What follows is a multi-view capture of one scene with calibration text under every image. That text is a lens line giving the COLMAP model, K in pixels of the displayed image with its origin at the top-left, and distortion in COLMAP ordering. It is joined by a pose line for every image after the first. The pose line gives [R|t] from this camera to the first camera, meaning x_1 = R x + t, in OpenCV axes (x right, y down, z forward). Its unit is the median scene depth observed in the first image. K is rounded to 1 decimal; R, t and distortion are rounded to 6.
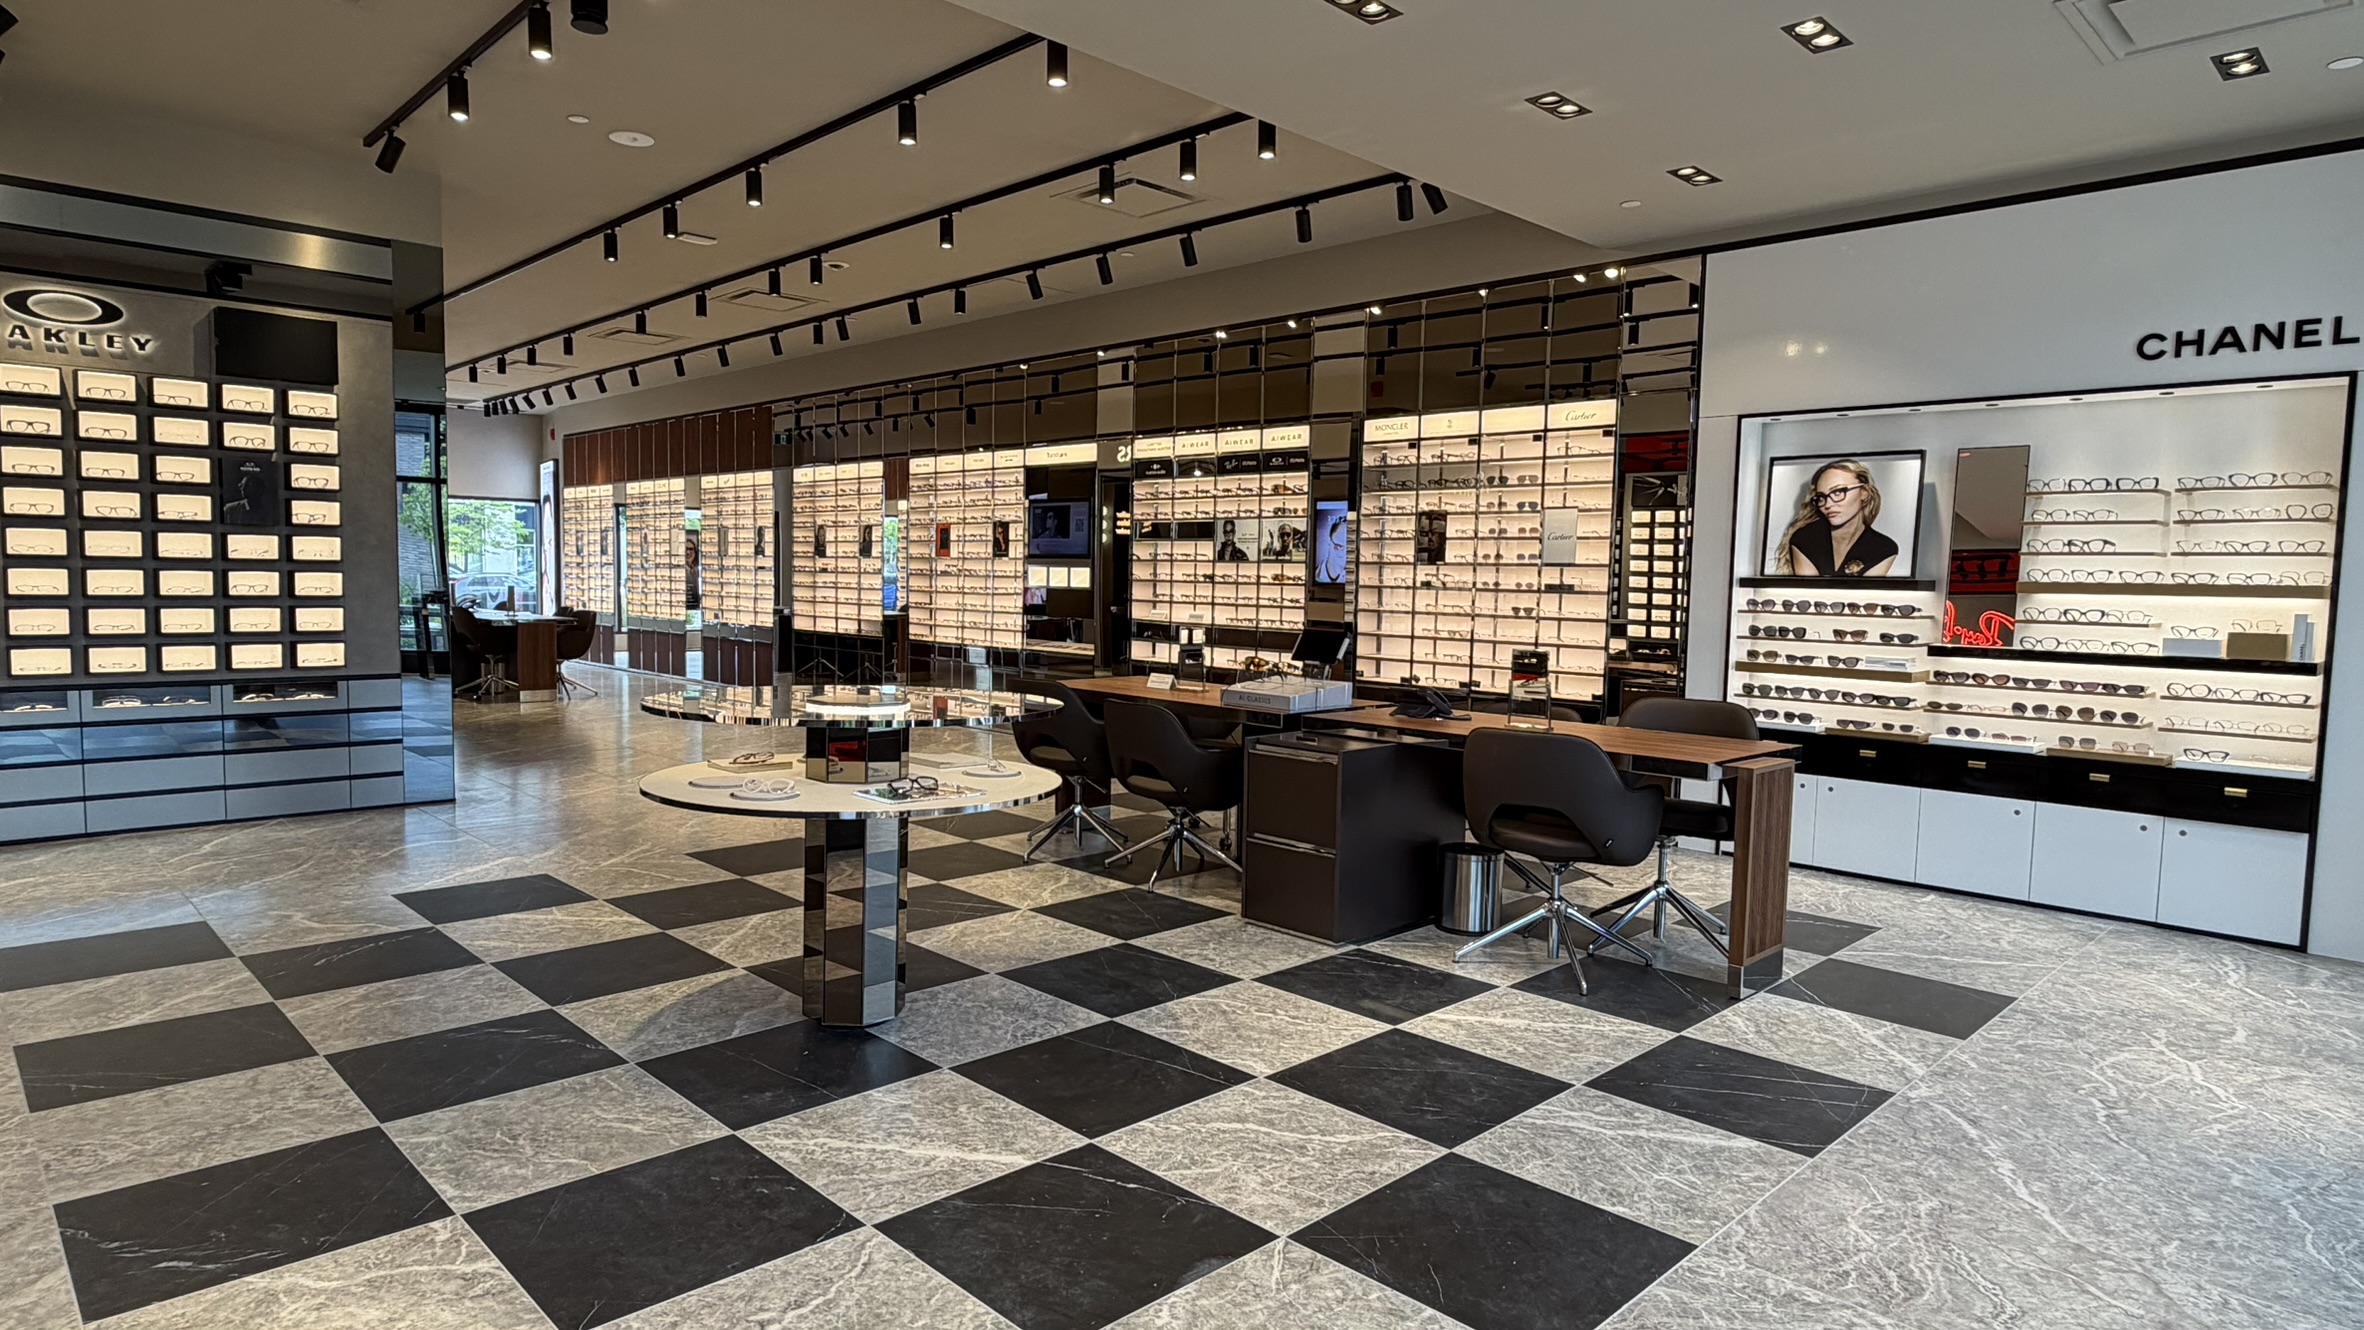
lens RADIAL K [[1267.4, 0, 1187.0], [0, 1267.4, 670.6], [0, 0, 1]] dist [-0.015713, 0.002684]
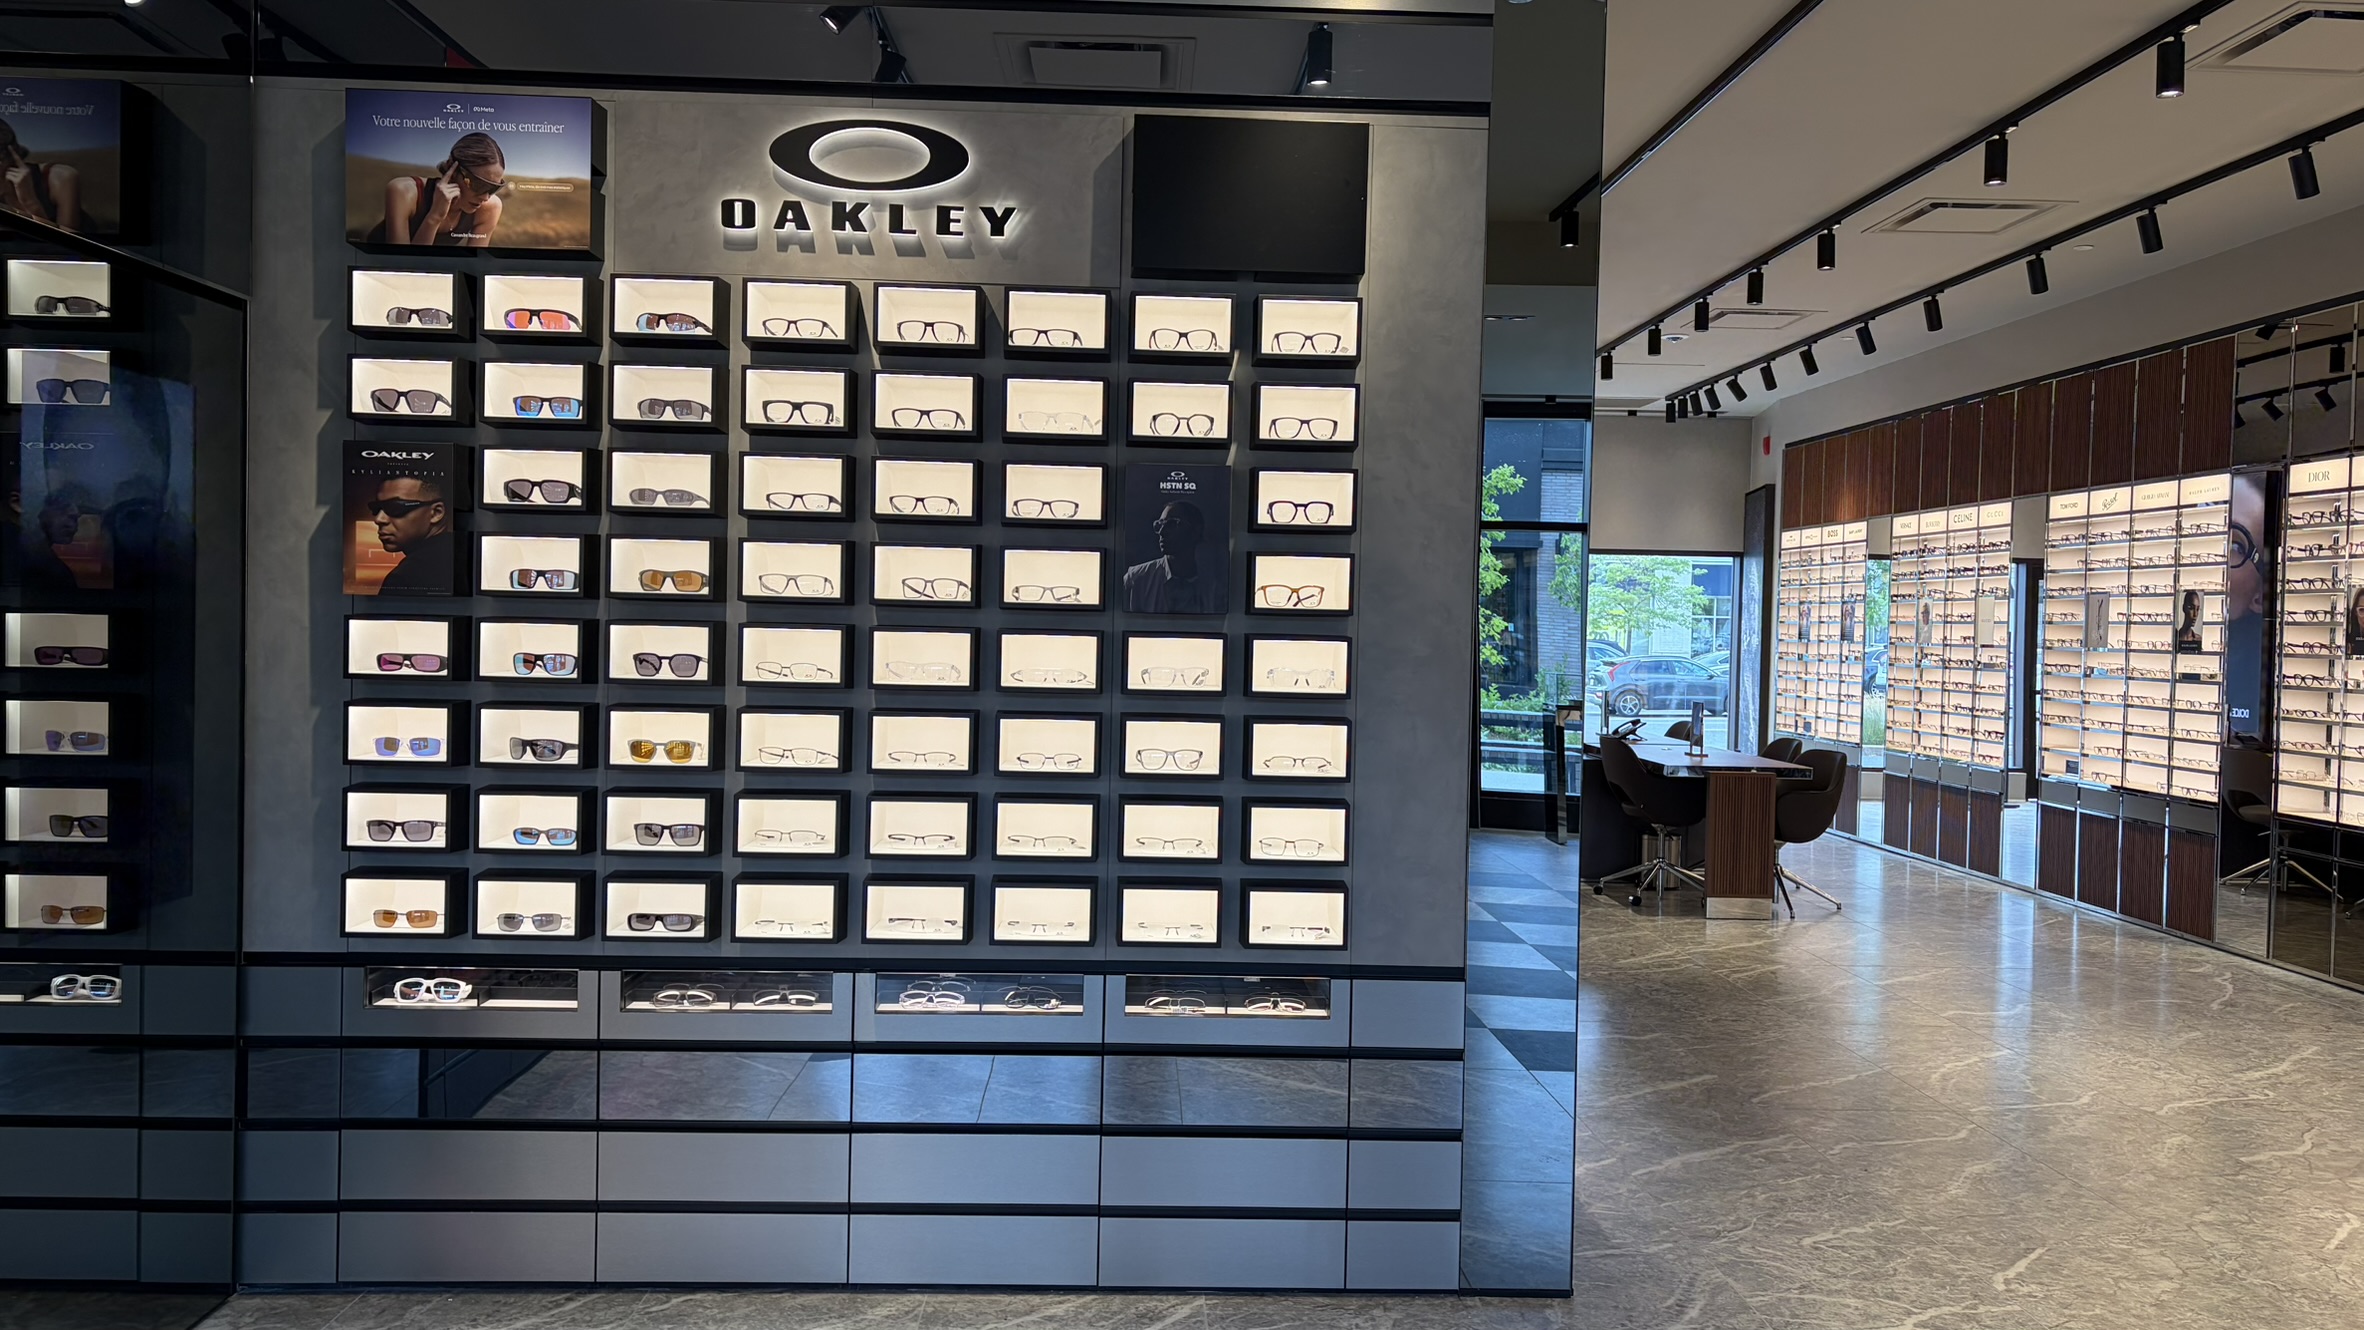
lens RADIAL K [[1617.7, 0, 1200.9], [0, 1617.7, 656.3], [0, 0, 1]] dist [0.049974, -0.005844]
pose [[0.712877, 0.012412, -0.701179, -0.066275], [-0.062404, 0.997000, -0.045796, -0.014593], [0.698507, 0.076403, 0.711513, 0.116865]]
